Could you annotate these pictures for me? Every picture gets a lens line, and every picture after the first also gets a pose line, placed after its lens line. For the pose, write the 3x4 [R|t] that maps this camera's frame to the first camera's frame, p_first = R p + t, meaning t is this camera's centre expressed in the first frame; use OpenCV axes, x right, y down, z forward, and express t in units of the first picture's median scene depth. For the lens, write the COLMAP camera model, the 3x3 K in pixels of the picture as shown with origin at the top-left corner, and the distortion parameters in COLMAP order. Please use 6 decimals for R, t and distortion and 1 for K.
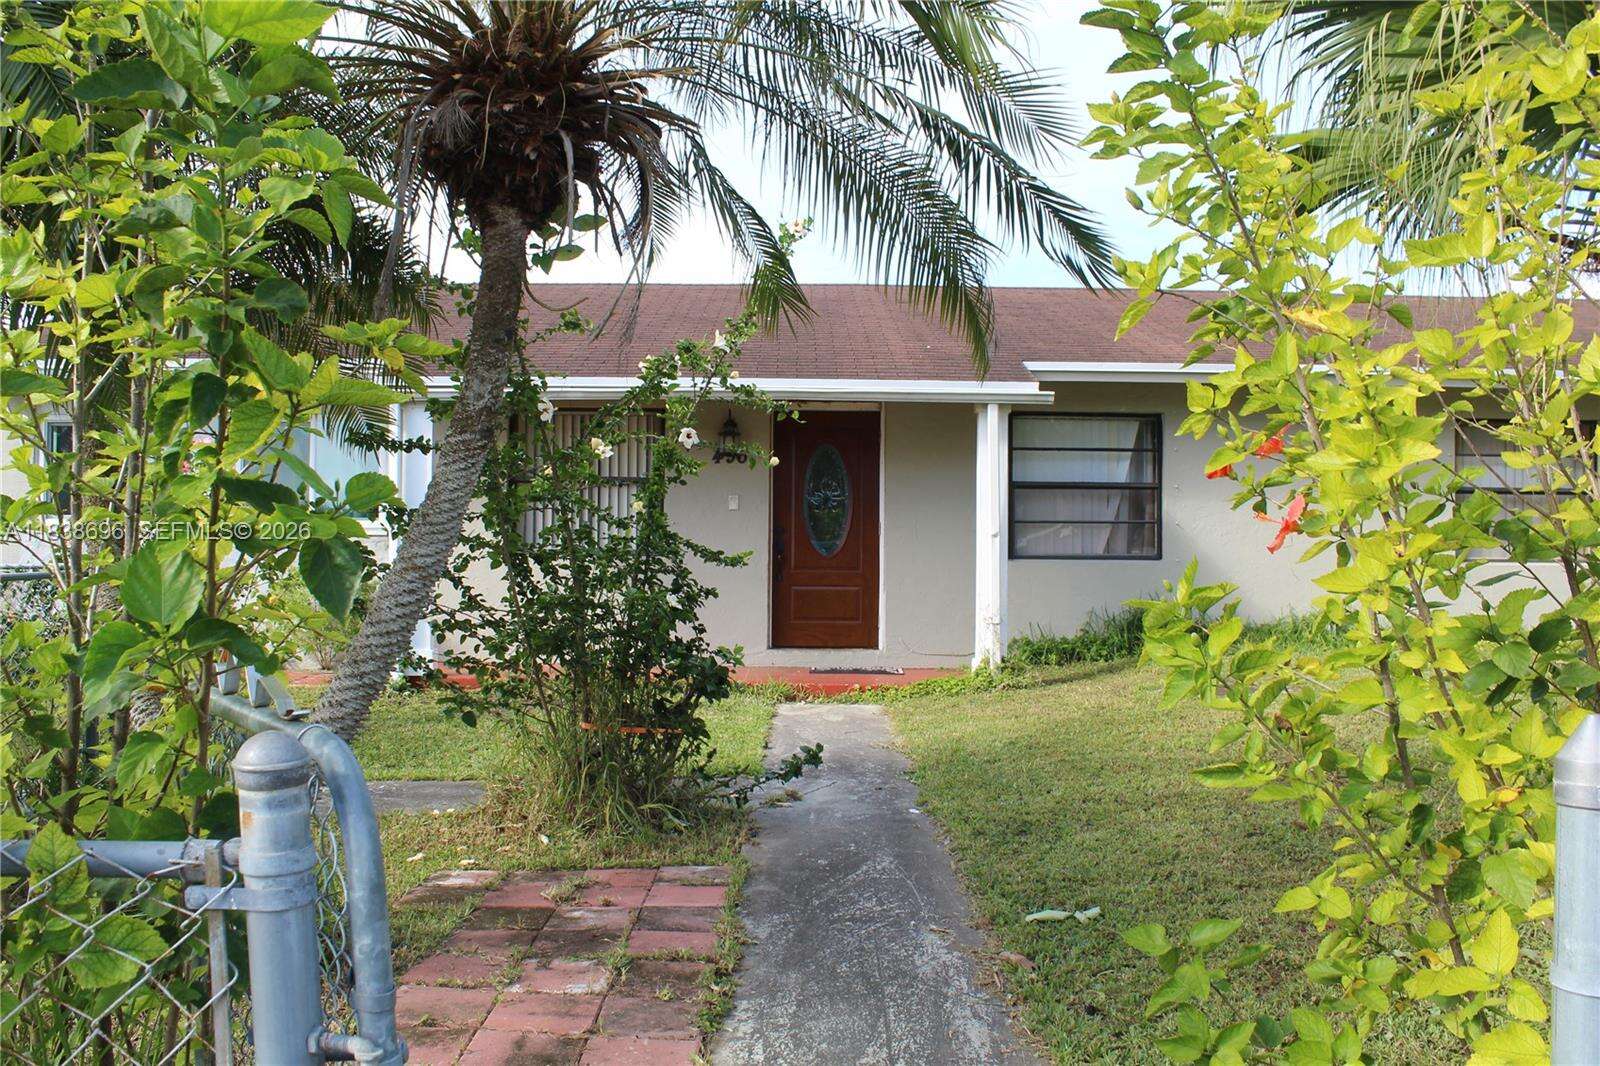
lens RADIAL K [[1733.2, 0, 641.9], [0, 1733.2, 593.6], [0, 0, 1]] dist [-0.287801, 1.185425]
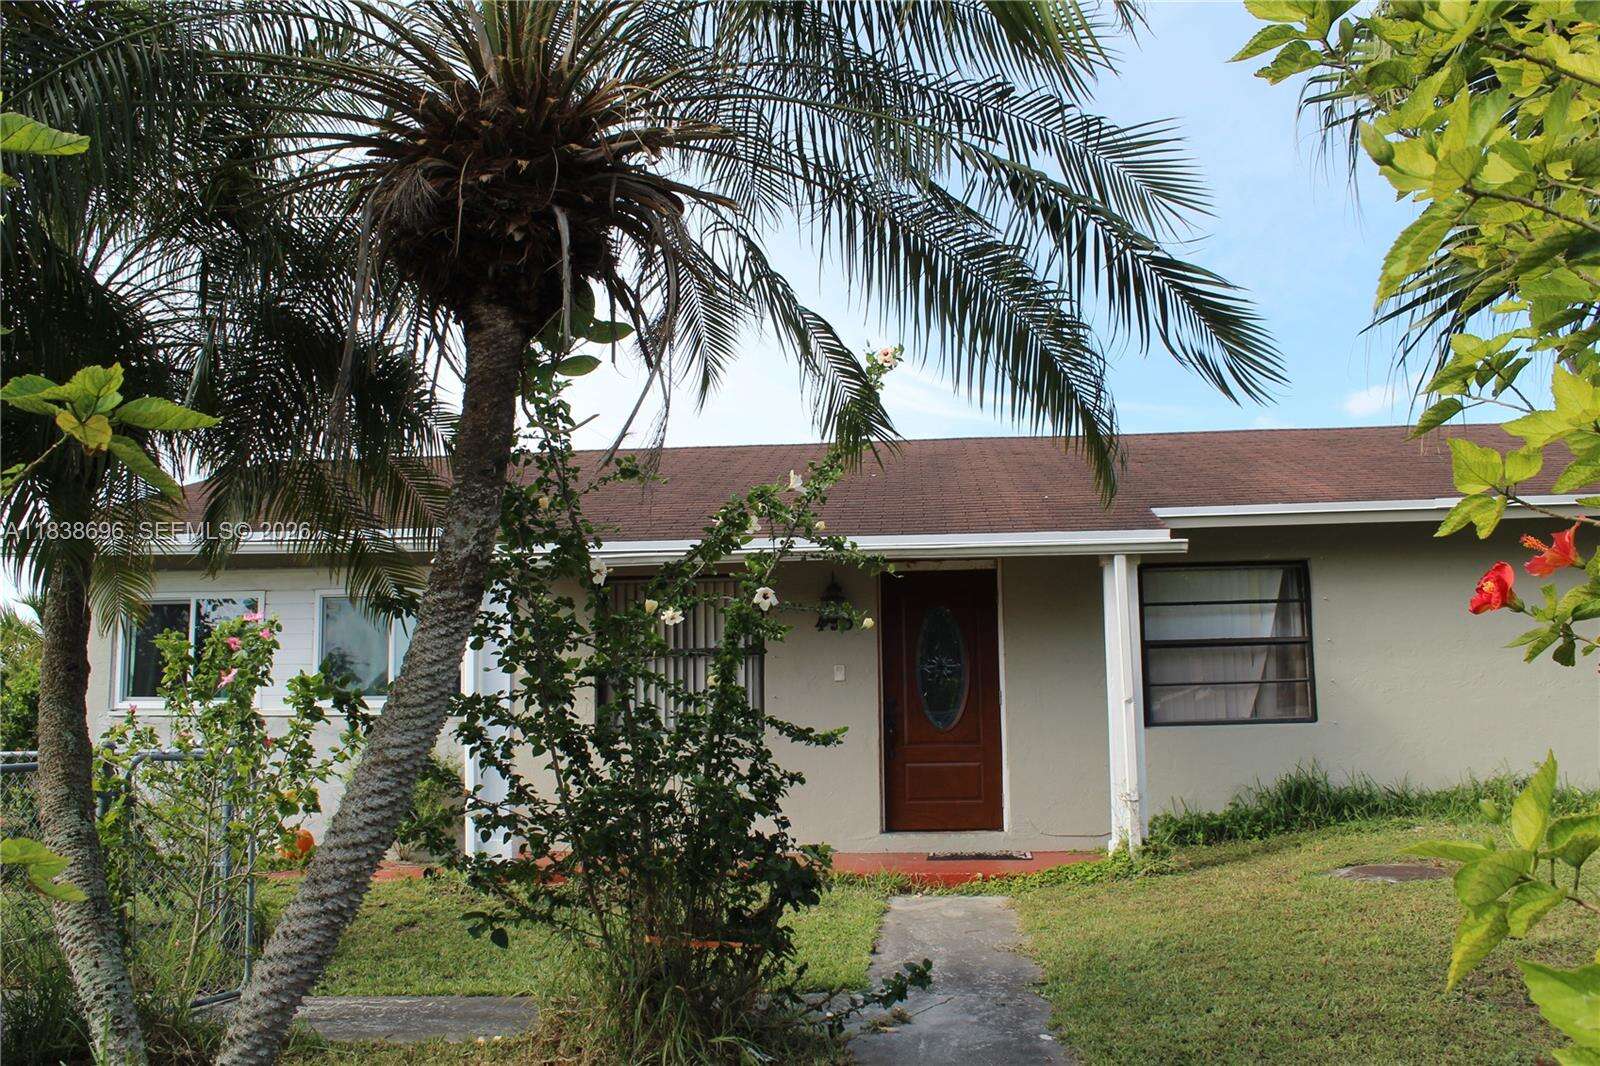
lens RADIAL K [[1387.8, 0, 785.1], [0, 1387.8, 543.0], [0, 0, 1]] dist [-0.176690, 0.175289]
pose [[0.999013, -0.025891, -0.036083, 0.062295], [0.020250, 0.988665, -0.148766, -0.014402], [0.039526, 0.147889, 0.988214, 0.311800]]
